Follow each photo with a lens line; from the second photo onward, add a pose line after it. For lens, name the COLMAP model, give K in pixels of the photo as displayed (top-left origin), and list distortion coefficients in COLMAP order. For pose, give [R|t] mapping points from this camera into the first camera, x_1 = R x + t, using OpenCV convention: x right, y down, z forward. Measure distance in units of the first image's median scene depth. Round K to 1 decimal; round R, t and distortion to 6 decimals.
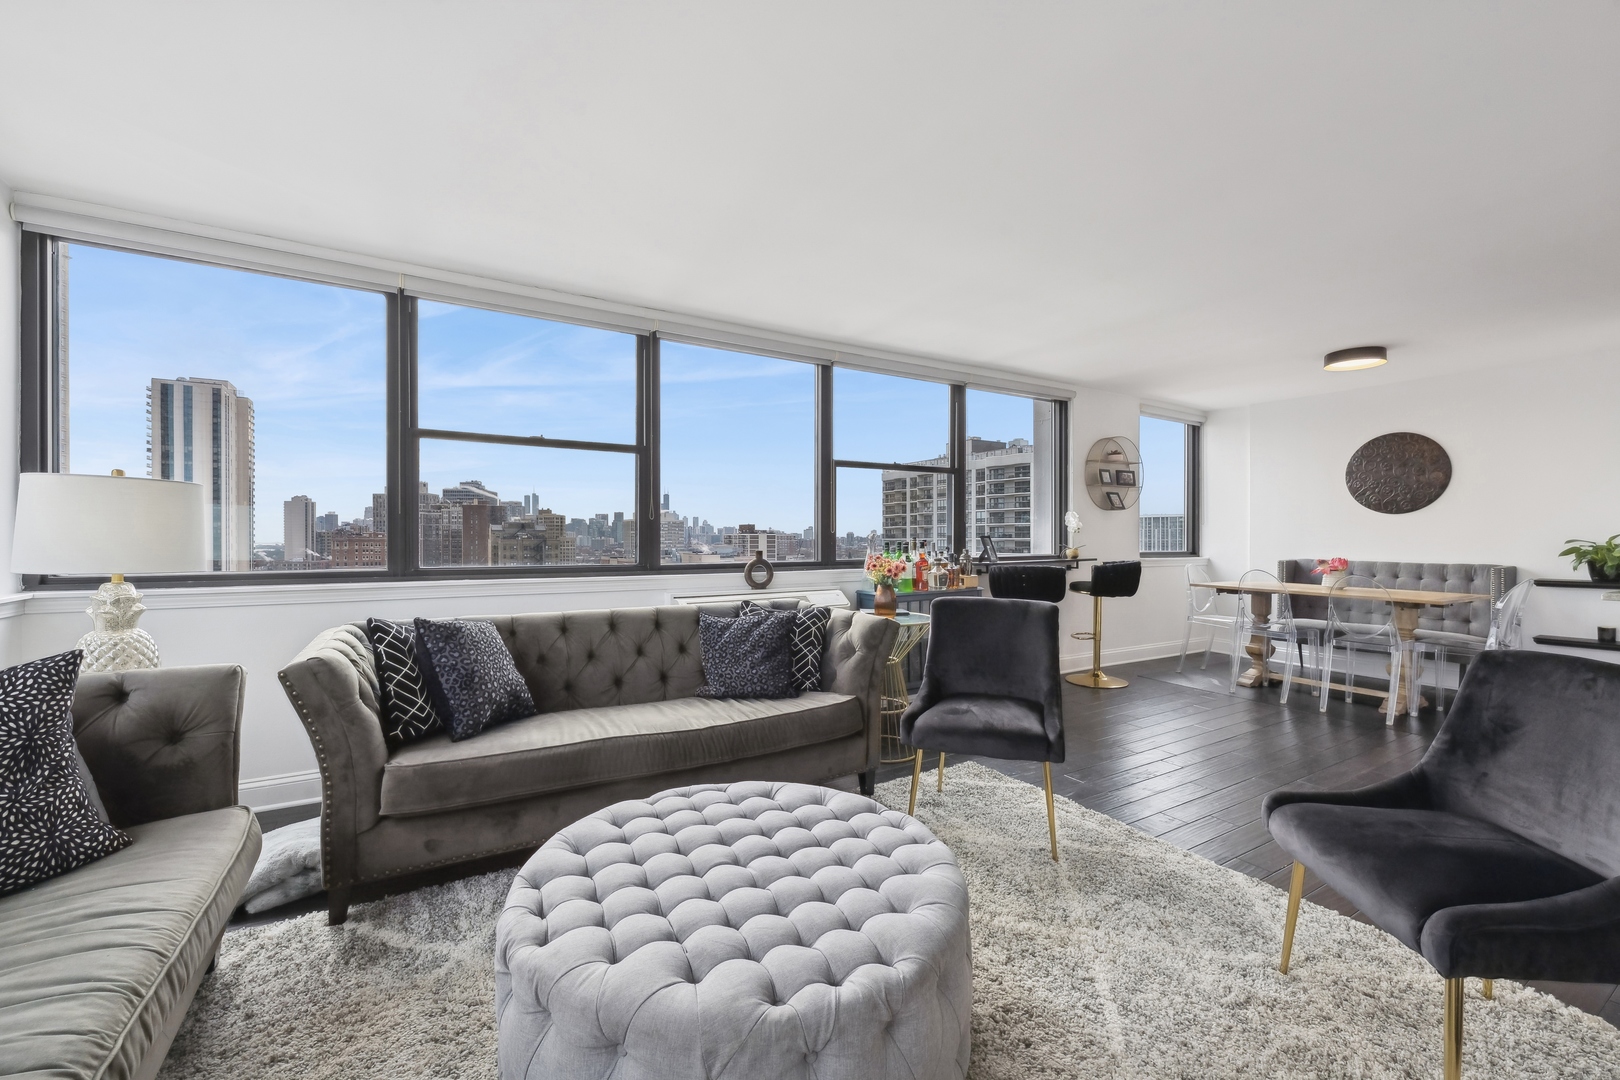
lens RADIAL K [[642.7, 0, 811.9], [0, 642.7, 529.5], [0, 0, 1]] dist [0.000680, -0.000377]
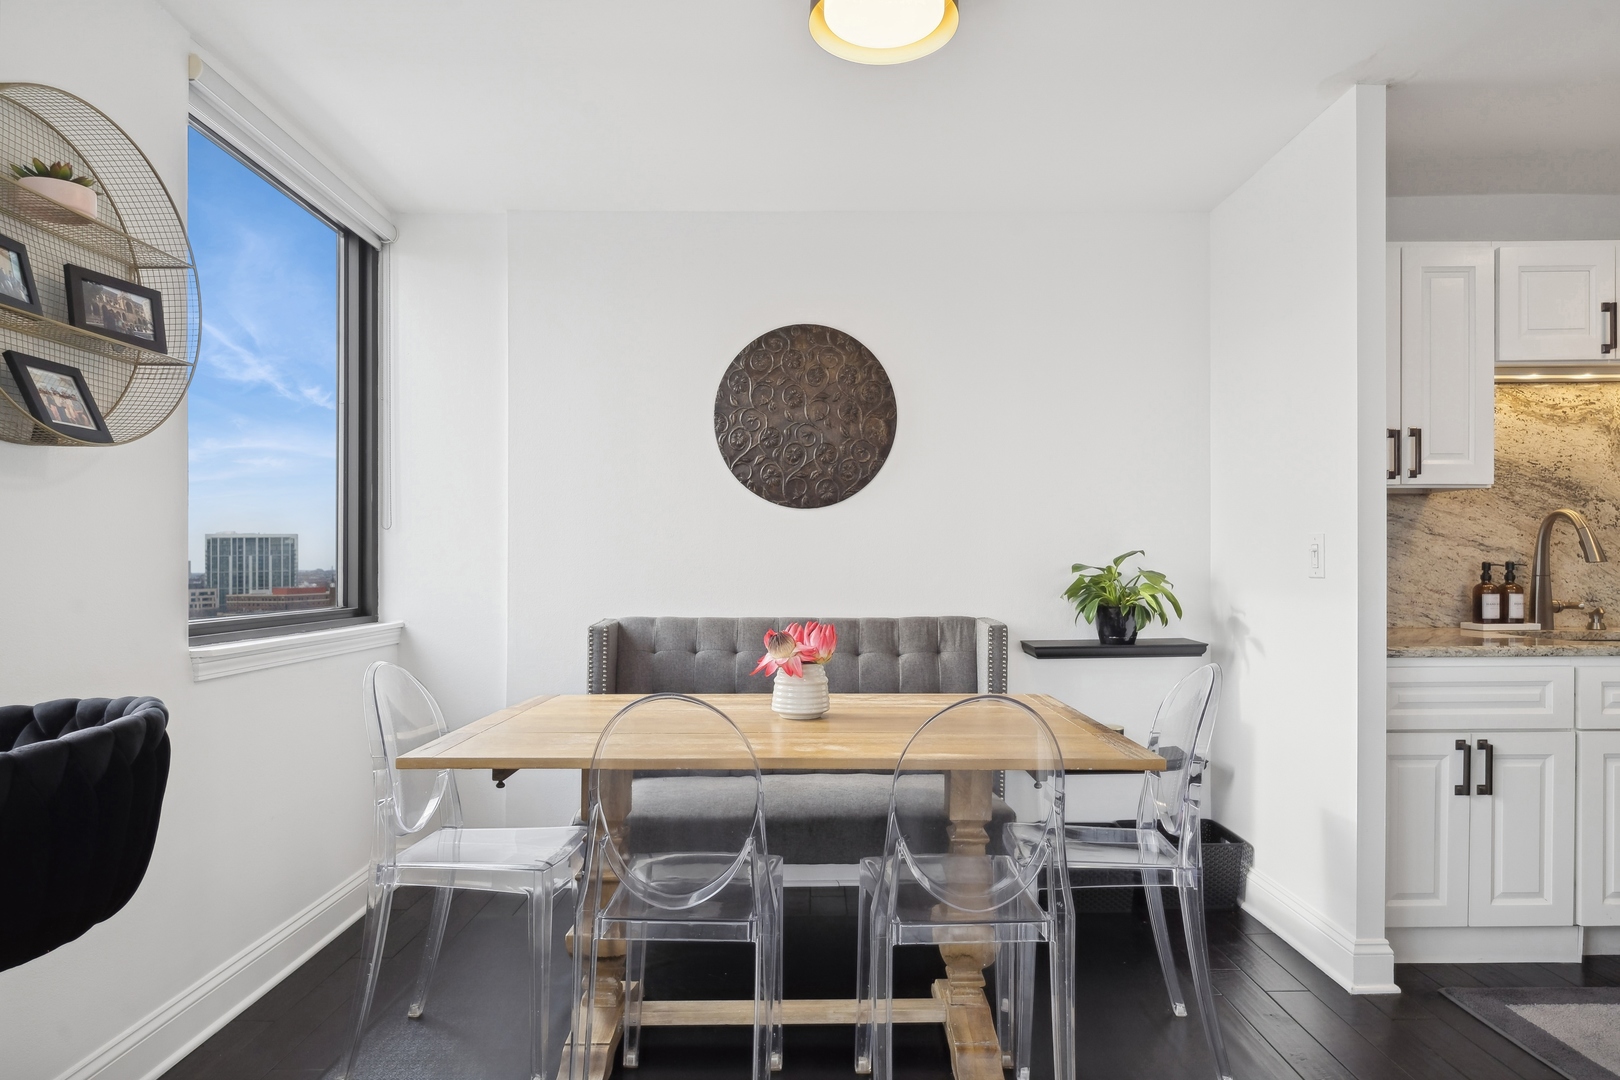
lens RADIAL K [[917.2, 0, 807.8], [0, 917.2, 571.5], [0, 0, 1]] dist [-0.028897, 0.000585]
pose [[0.507506, -0.015501, 0.861509, 0.378518], [-0.001998, 0.999814, 0.019166, 0.007057], [-0.861646, -0.011448, 0.507381, 0.701332]]
